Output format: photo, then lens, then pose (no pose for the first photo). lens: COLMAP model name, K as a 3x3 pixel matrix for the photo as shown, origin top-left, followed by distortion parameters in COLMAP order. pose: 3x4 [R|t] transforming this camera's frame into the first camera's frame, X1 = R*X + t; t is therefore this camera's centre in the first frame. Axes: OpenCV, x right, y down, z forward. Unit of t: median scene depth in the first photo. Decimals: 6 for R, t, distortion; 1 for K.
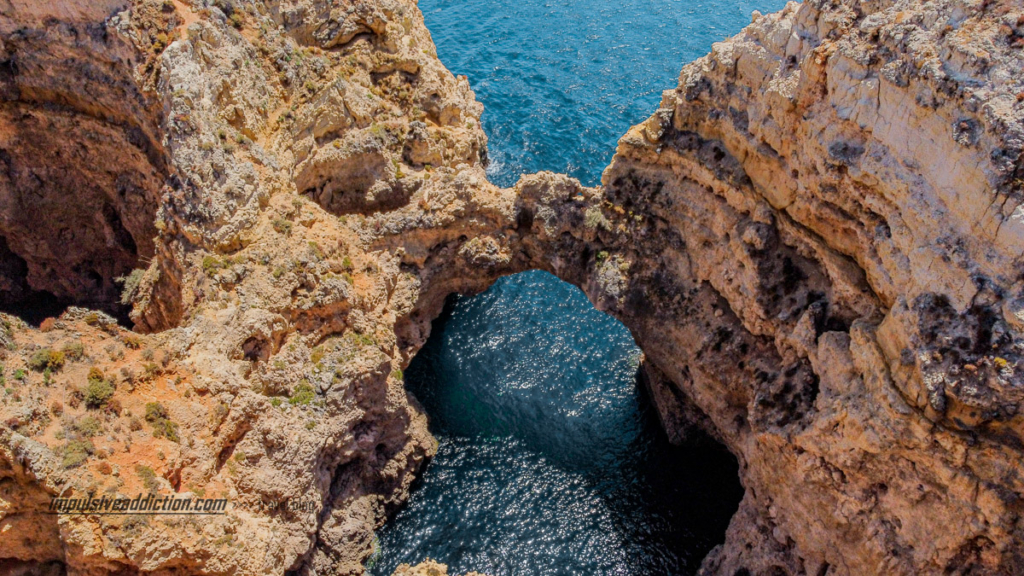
lens RADIAL K [[767.1, 0, 514.0], [0, 767.1, 287.5], [0, 0, 1]] dist [-0.007928, -0.011087]
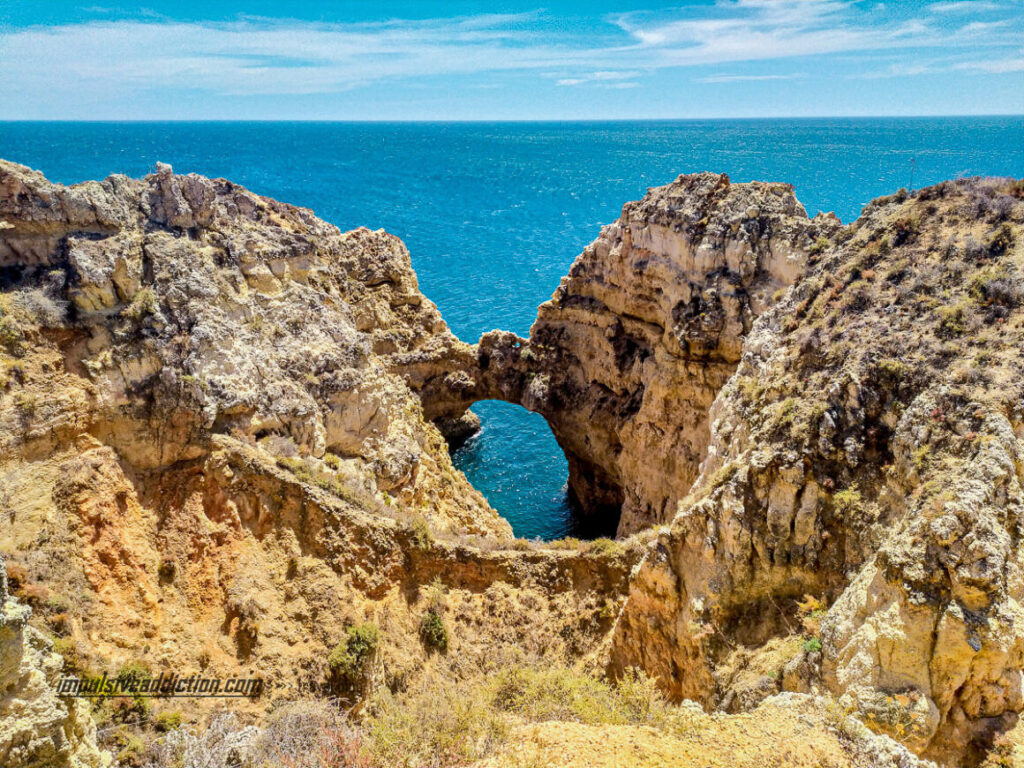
lens RADIAL K [[758.4, 0, 510.7], [0, 758.4, 384.4], [0, 0, 1]] dist [0.006824, 0.000778]
pose [[0.999742, -0.010214, 0.020302, 0.037309], [0.017552, 0.914508, -0.404186, 0.625878], [-0.014438, 0.404438, 0.914452, -0.463312]]
